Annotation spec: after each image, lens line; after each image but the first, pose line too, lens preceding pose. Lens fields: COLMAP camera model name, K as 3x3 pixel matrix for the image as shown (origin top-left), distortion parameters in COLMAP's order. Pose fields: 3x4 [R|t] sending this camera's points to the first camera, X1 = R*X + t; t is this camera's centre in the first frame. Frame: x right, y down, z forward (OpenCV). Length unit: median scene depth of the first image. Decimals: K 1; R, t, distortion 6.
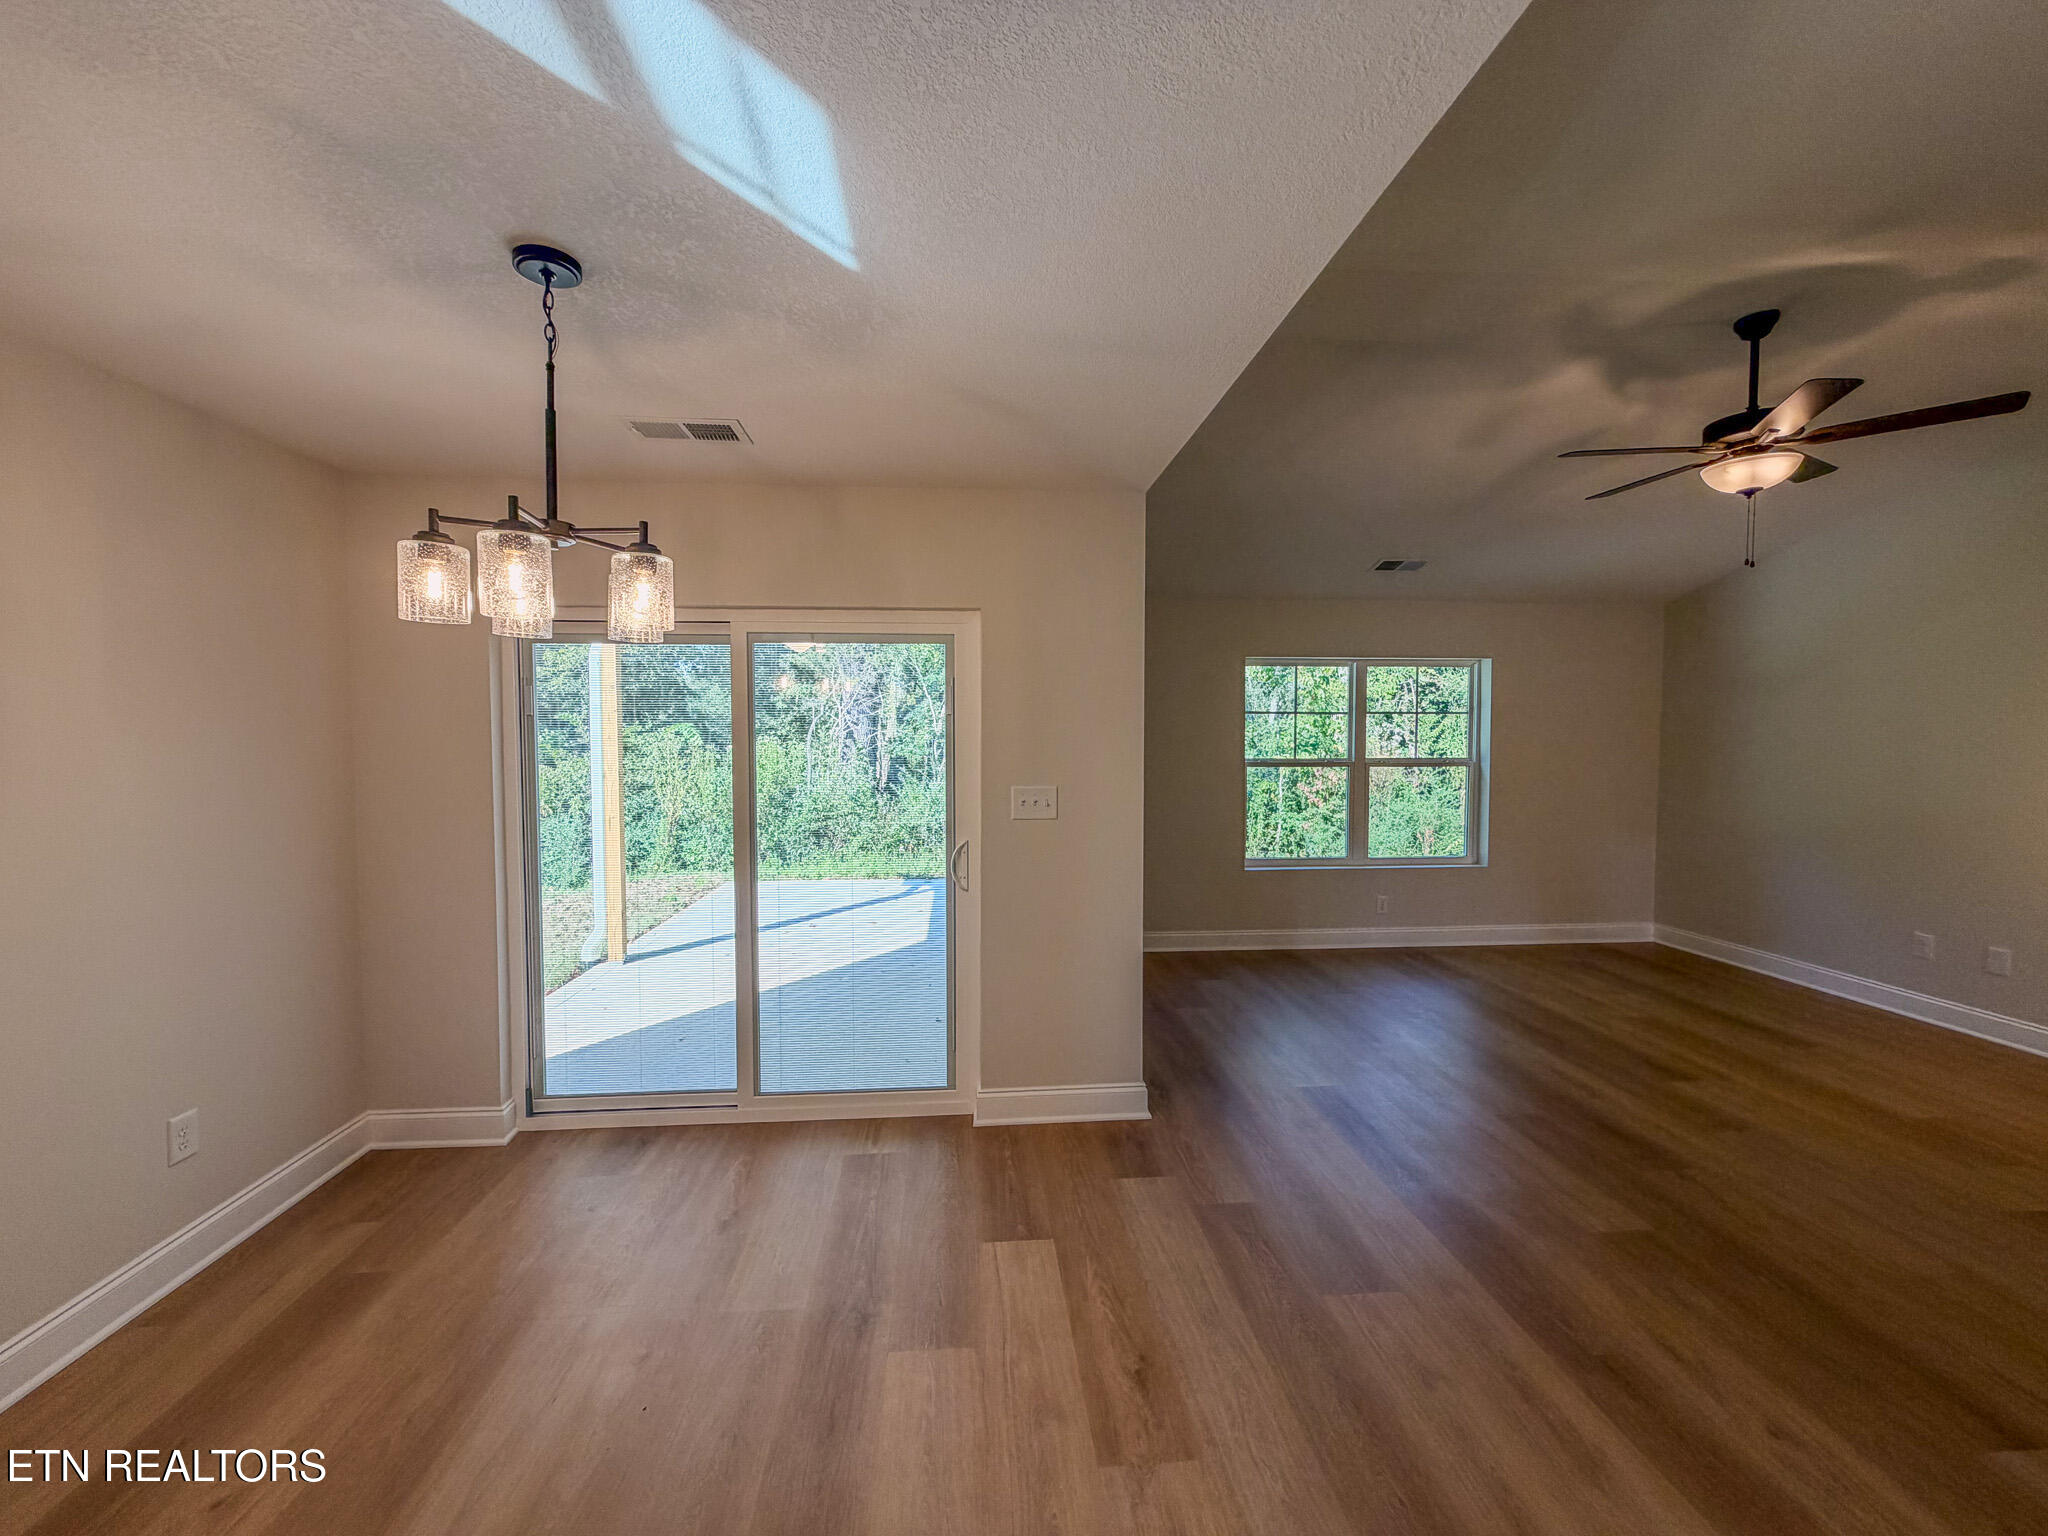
lens RADIAL K [[817.8, 0, 1019.5], [0, 817.8, 762.9], [0, 0, 1]] dist [-0.001987, -0.000357]
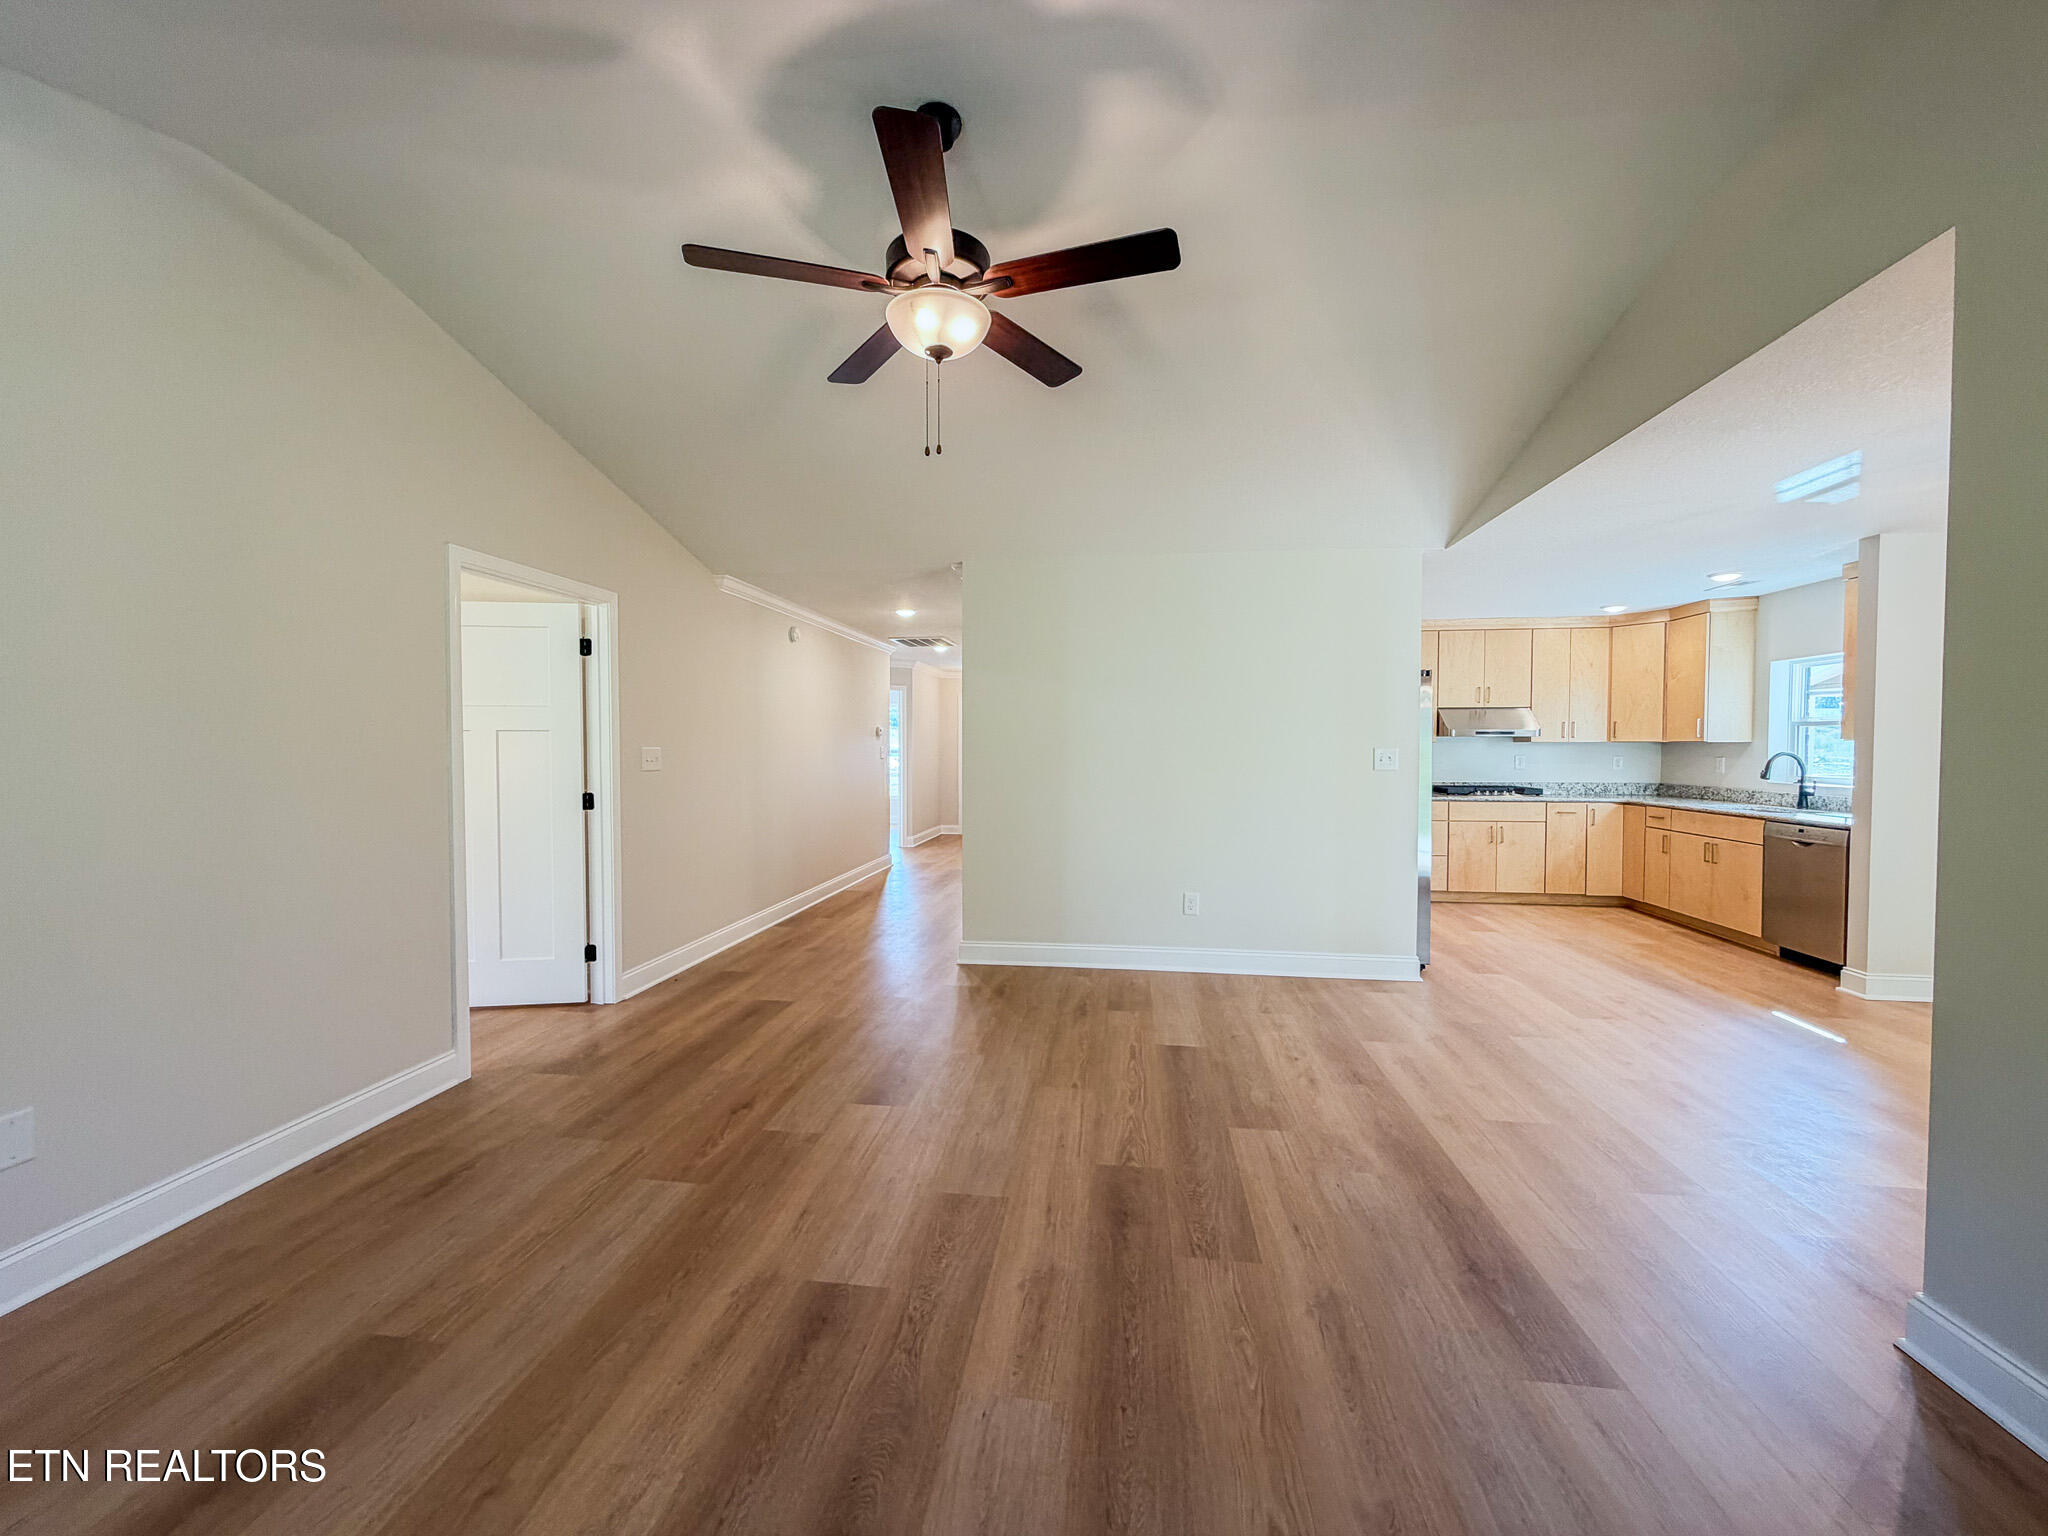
lens RADIAL K [[812.9, 0, 1011.2], [0, 812.9, 769.5], [0, 0, 1]] dist [-0.000308, 0.000104]
pose [[-0.975781, -0.006352, 0.218657, 0.589625], [0.007515, 0.998015, 0.062527, -0.000855], [-0.218621, 0.062655, -0.973796, 1.517712]]
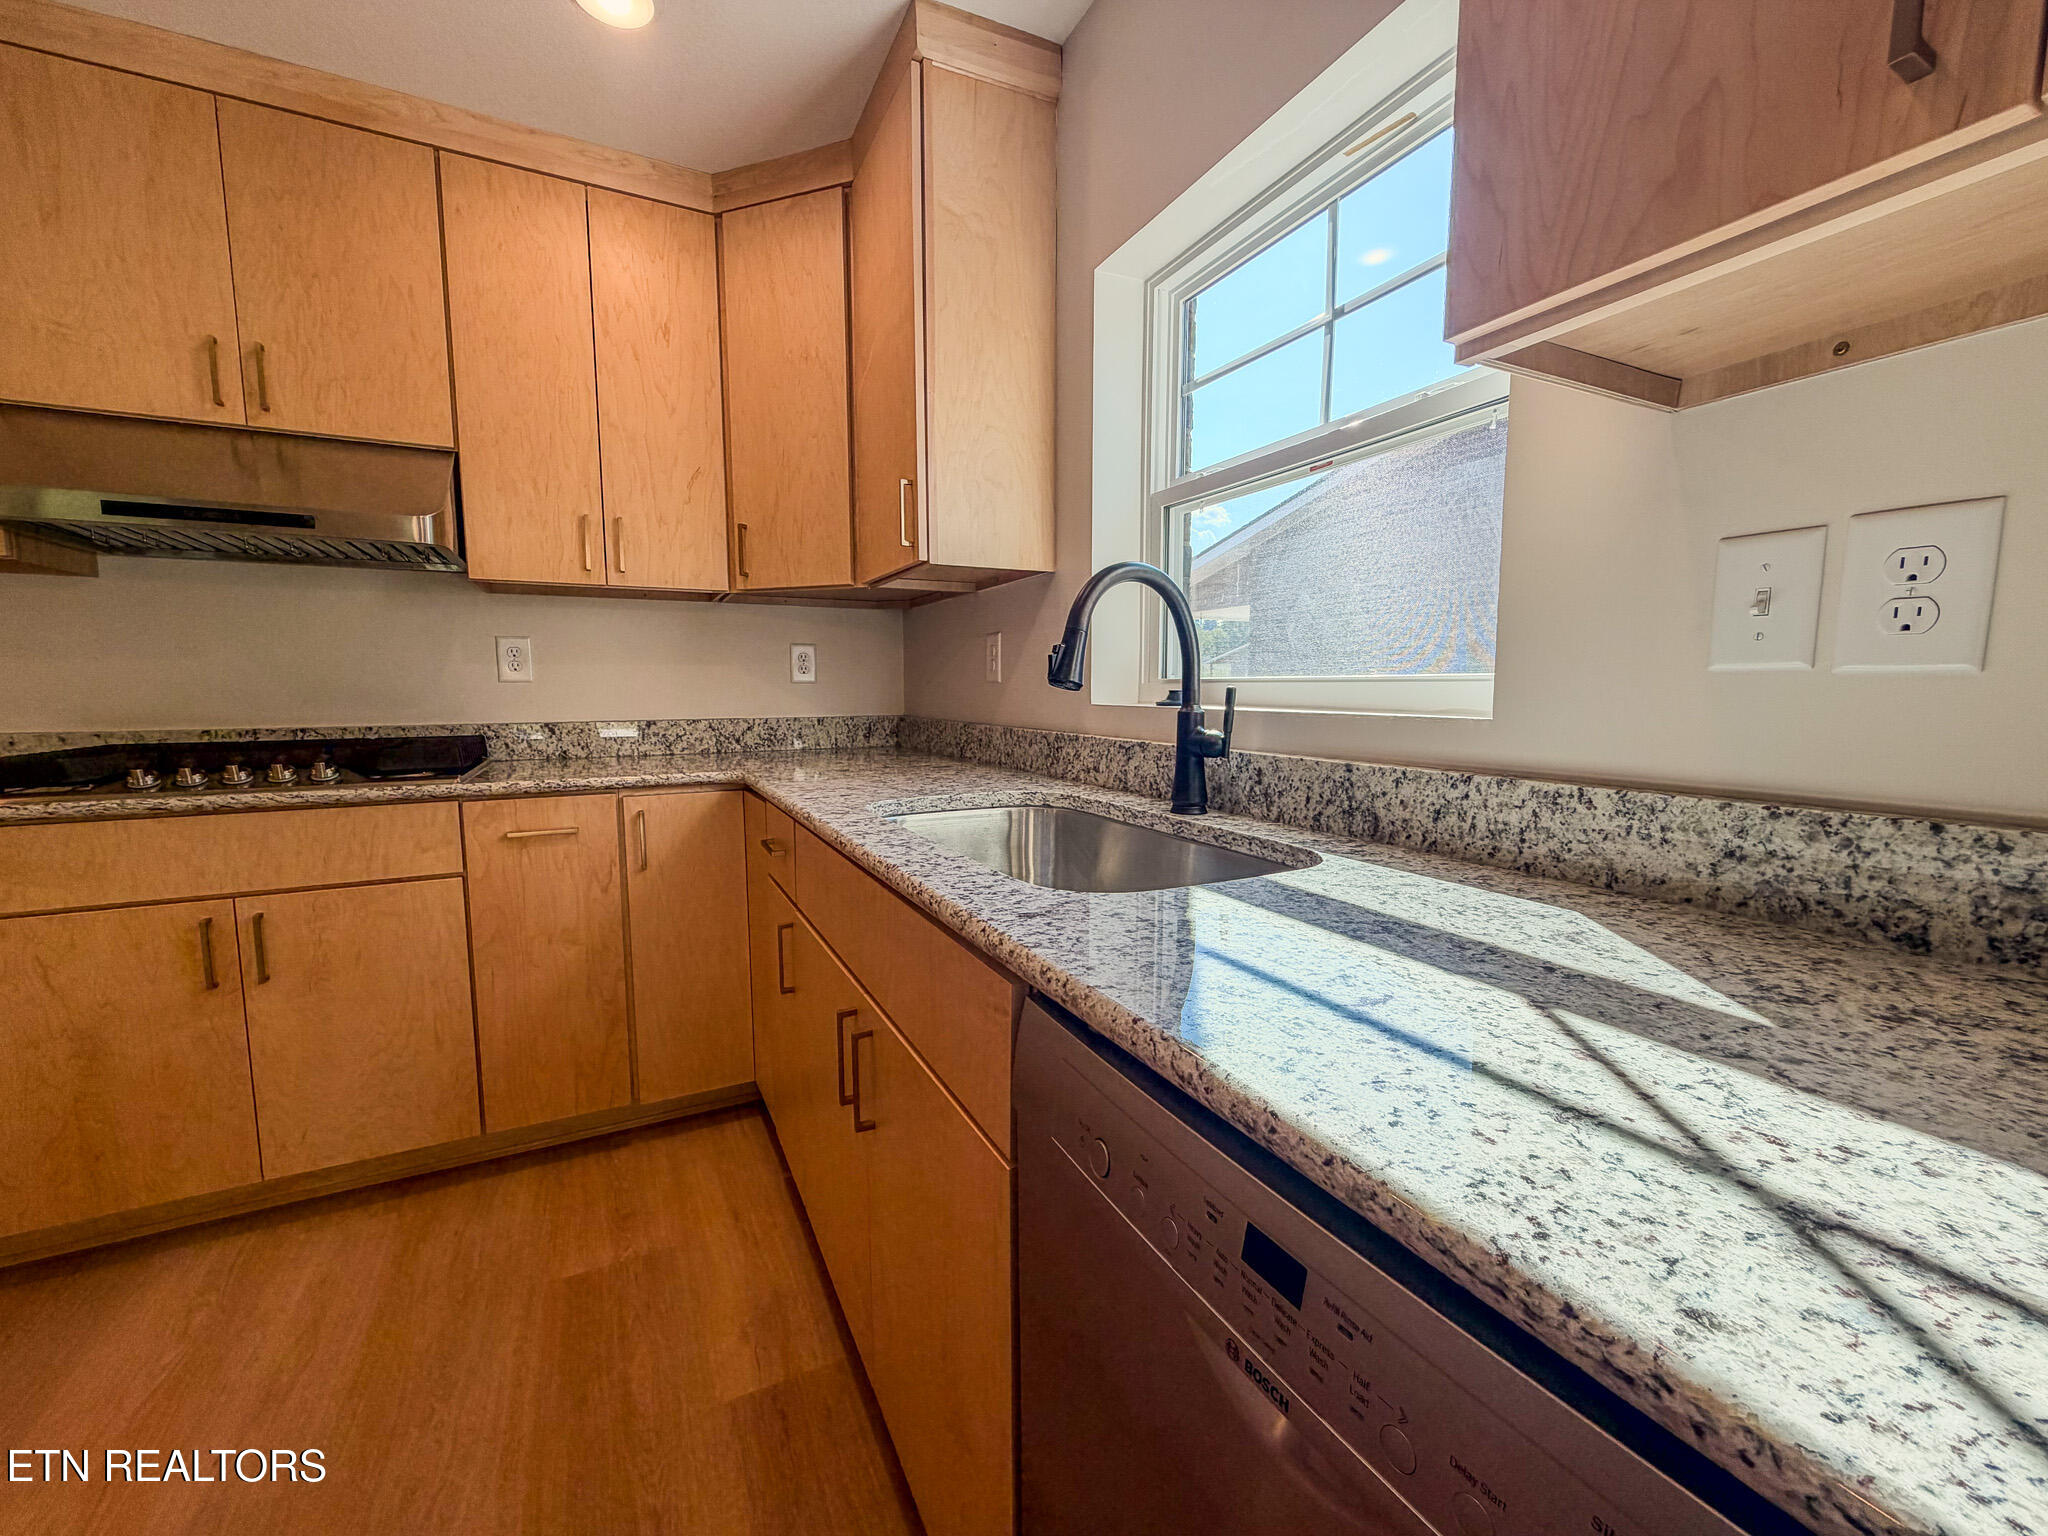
lens RADIAL K [[812.9, 0, 1011.2], [0, 812.9, 769.5], [0, 0, 1]] dist [-0.000308, 0.000104]
pose [[-0.928477, 0.041048, -0.369114, 0.530907], [-0.009195, 0.991028, 0.133339, 0.006554], [0.371275, 0.127196, -0.919769, 1.420645]]
